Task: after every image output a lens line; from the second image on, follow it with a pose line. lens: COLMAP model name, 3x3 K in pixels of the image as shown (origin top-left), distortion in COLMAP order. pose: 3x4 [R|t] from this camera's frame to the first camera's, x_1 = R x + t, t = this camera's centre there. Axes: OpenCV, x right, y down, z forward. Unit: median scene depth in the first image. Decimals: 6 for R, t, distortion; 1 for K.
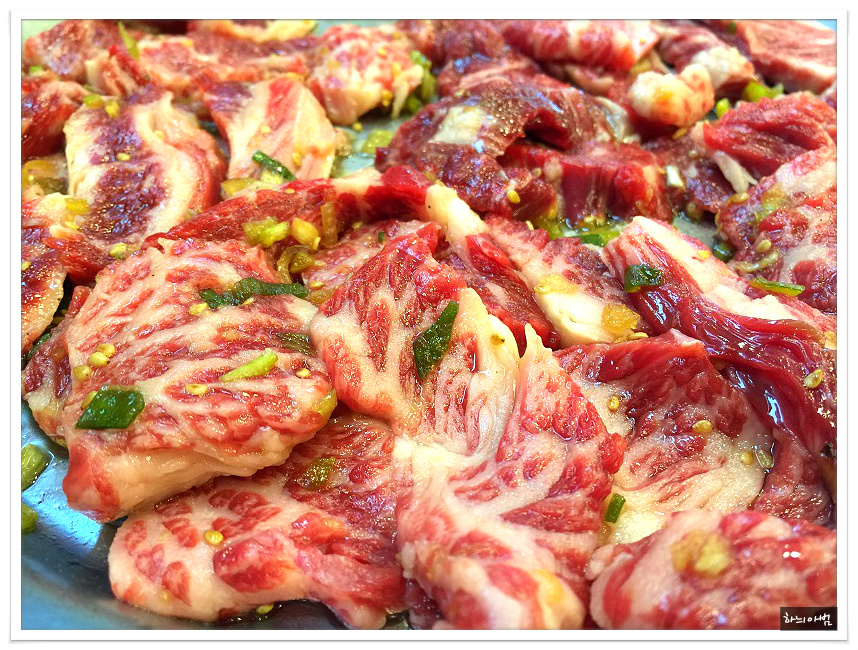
lens RADIAL K [[767.1, 0, 429.0], [0, 767.1, 325.0], [0, 0, 1]] dist [0.033506, -0.143747]
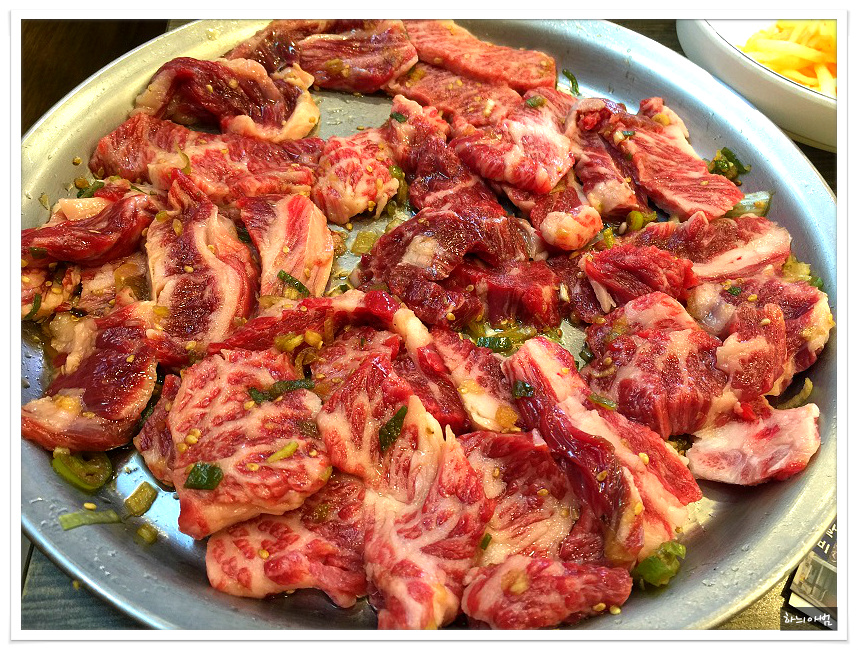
lens RADIAL K [[732.3, 0, 431.2], [0, 732.3, 329.9], [0, 0, 1]] dist [0.009587, -0.008988]
pose [[0.998370, 0.045015, 0.035097, 0.026346], [-0.048775, 0.992178, 0.114907, -0.378996], [-0.029650, -0.116431, 0.992756, -0.548584]]
